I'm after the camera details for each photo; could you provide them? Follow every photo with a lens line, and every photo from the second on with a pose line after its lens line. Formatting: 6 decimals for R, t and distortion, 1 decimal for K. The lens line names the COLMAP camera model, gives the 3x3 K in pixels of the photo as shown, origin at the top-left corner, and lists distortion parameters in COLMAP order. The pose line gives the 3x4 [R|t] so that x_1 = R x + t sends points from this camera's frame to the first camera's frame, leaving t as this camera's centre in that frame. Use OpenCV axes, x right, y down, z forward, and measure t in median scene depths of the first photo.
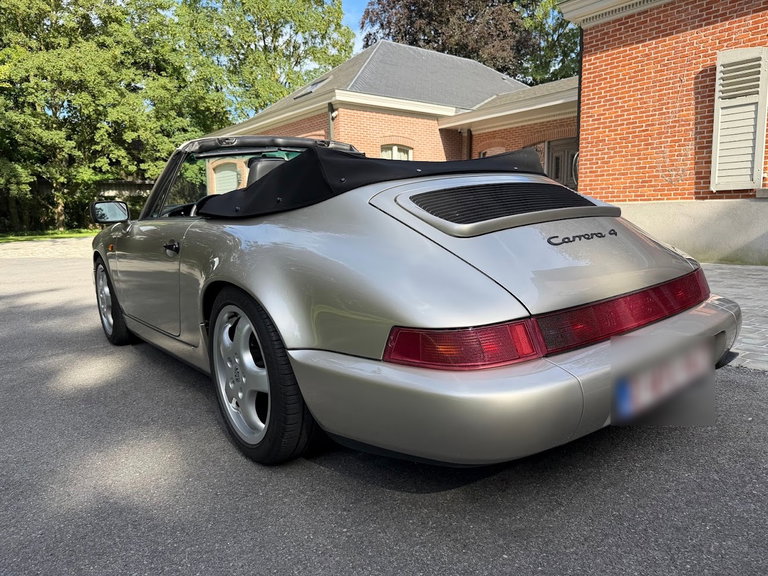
lens RADIAL K [[549.9, 0, 384.0], [0, 549.9, 288.0], [0, 0, 1]] dist [0.016637, -0.024731]
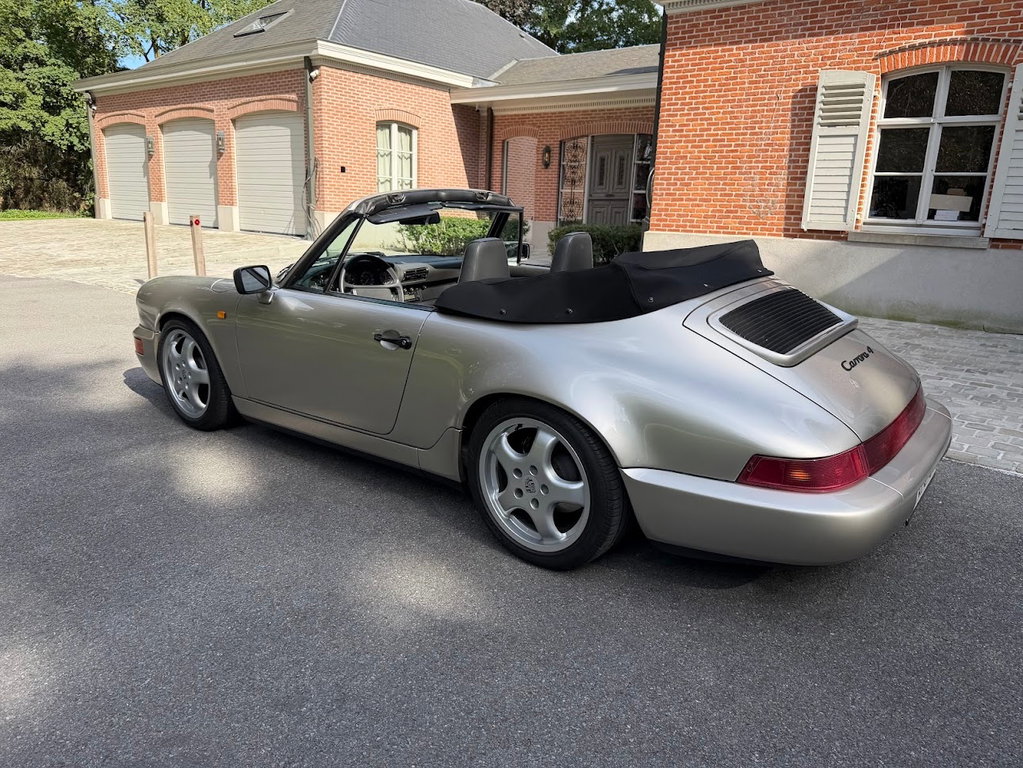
lens RADIAL K [[736.2, 0, 512.4], [0, 736.2, 386.3], [0, 0, 1]] dist [0.008999, -0.018210]
pose [[0.968003, -0.010039, 0.250740, -0.153692], [-0.018500, 0.993626, 0.111202, -0.041740], [-0.250258, -0.112283, 0.961646, -0.062126]]
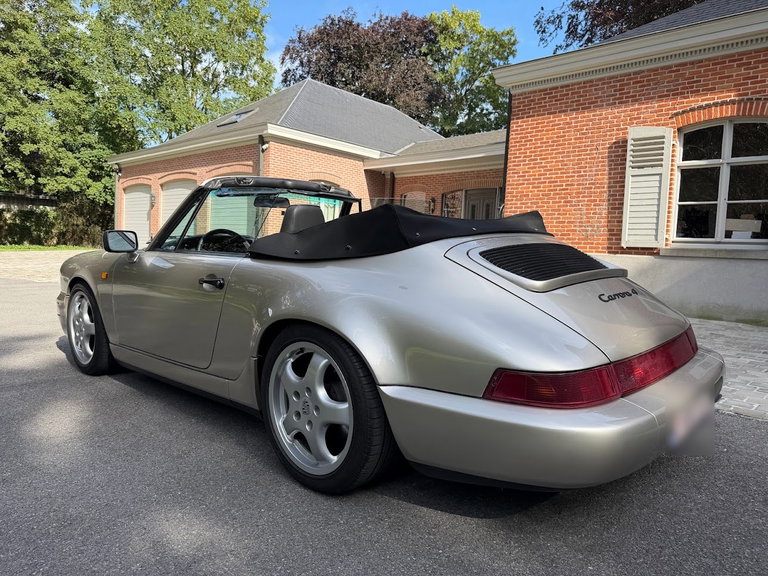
lens RADIAL K [[549.8, 0, 376.4], [0, 549.8, 282.6], [0, 0, 1]] dist [0.020015, -0.030836]
pose [[0.985120, 0.047842, 0.165072, -0.077699], [-0.036302, 0.996727, -0.072234, -0.003051], [-0.167988, 0.065167, 0.983633, -0.020267]]
